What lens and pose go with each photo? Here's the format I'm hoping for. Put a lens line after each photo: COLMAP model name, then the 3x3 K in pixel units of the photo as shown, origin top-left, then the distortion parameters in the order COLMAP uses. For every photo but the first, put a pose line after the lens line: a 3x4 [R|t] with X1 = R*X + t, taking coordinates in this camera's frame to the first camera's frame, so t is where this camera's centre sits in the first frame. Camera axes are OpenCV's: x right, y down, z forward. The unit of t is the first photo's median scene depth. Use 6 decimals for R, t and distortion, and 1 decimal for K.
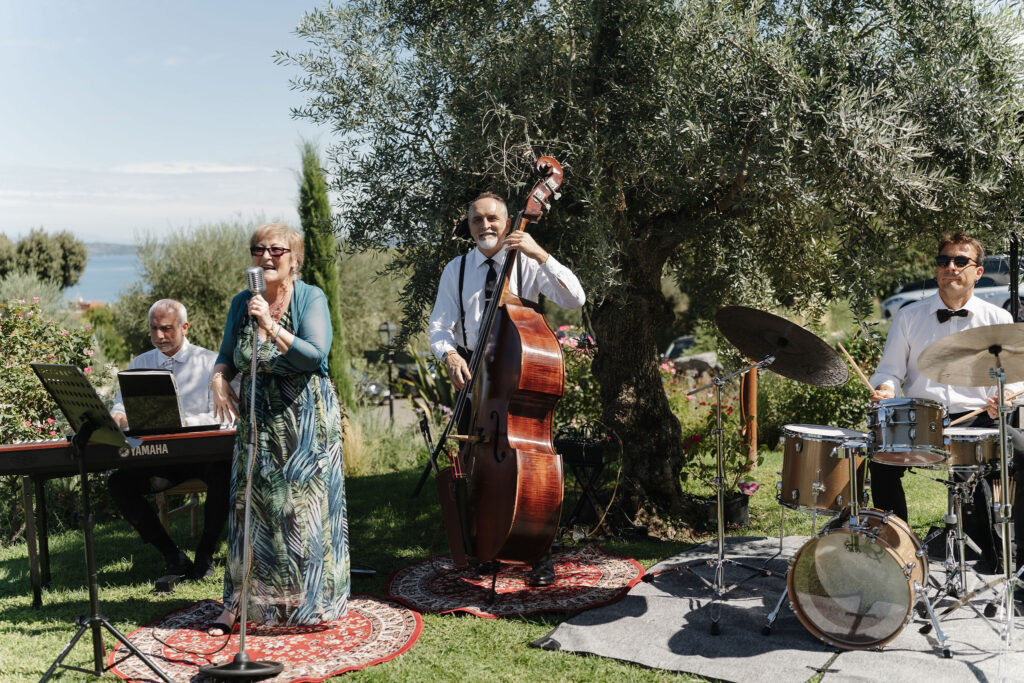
lens RADIAL K [[1155.1, 0, 461.2], [0, 1155.1, 345.1], [0, 0, 1]] dist [-0.007270, 0.001667]
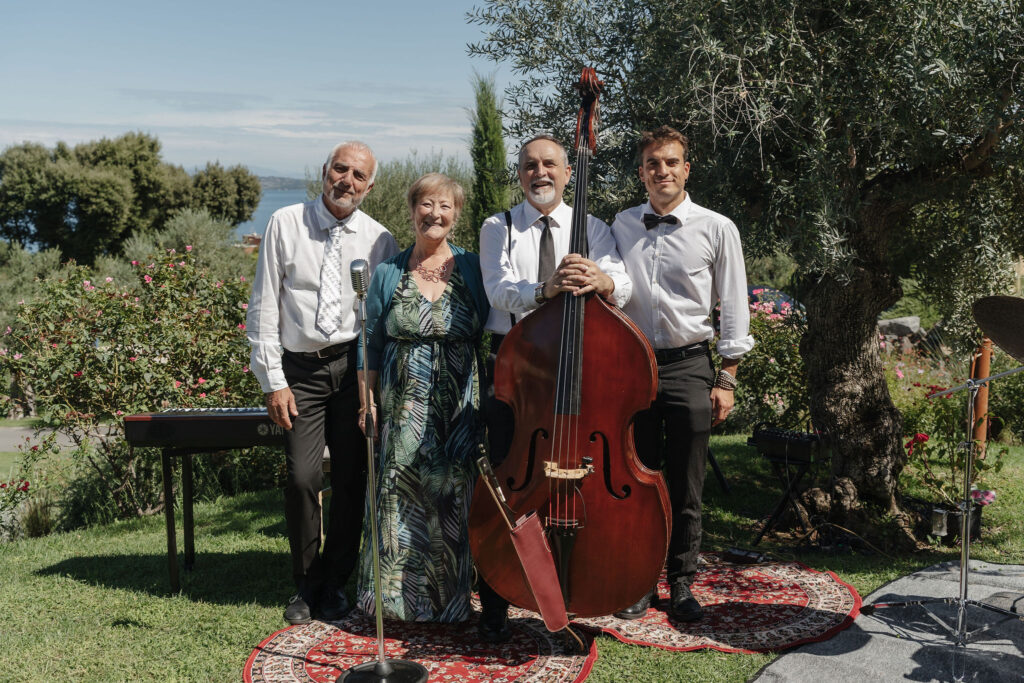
lens RADIAL K [[1155.1, 0, 461.2], [0, 1155.1, 345.1], [0, 0, 1]] dist [-0.007270, 0.001667]
pose [[0.988917, 0.042531, -0.142247, -0.014625], [-0.034887, 0.997832, 0.055807, -0.020975], [0.144312, -0.050226, 0.988257, 0.100900]]
